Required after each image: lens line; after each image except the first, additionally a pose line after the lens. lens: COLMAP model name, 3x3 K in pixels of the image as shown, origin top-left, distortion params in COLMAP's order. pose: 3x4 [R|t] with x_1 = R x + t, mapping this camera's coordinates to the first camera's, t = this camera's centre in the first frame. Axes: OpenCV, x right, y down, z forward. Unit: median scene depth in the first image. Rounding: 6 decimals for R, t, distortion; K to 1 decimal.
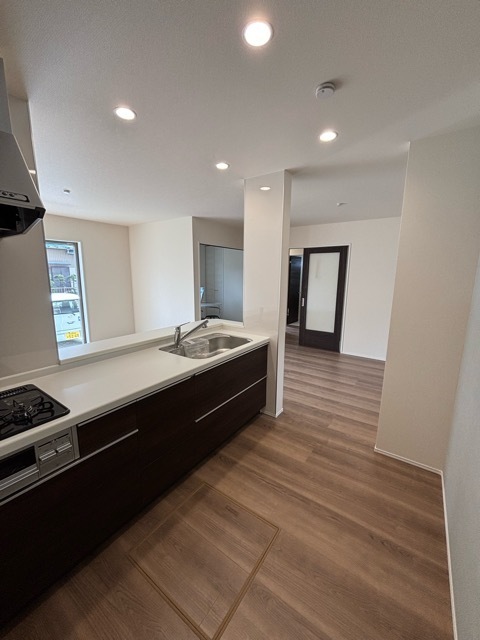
lens RADIAL K [[259.4, 0, 238.2], [0, 259.4, 318.6], [0, 0, 1]] dist [0.013584, 0.001045]
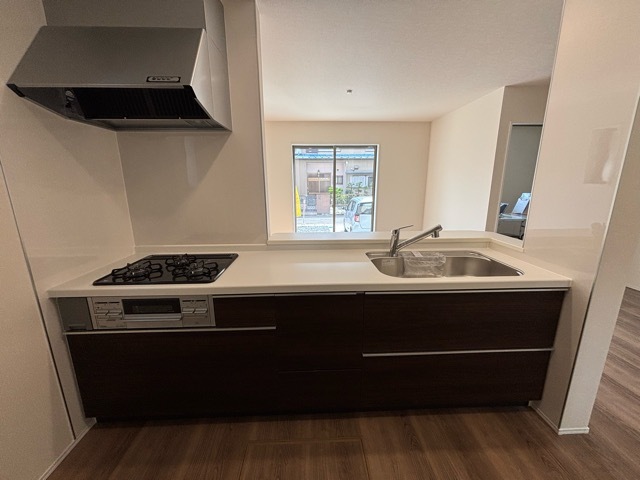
lens RADIAL K [[259.4, 0, 321.3], [0, 259.4, 239.1], [0, 0, 1]] dist [0.013584, 0.001045]
pose [[0.620301, 0.157261, -0.768437, 0.223851], [-0.126186, 0.986942, 0.100117, 0.008899], [0.774147, 0.034864, 0.632045, 0.340165]]
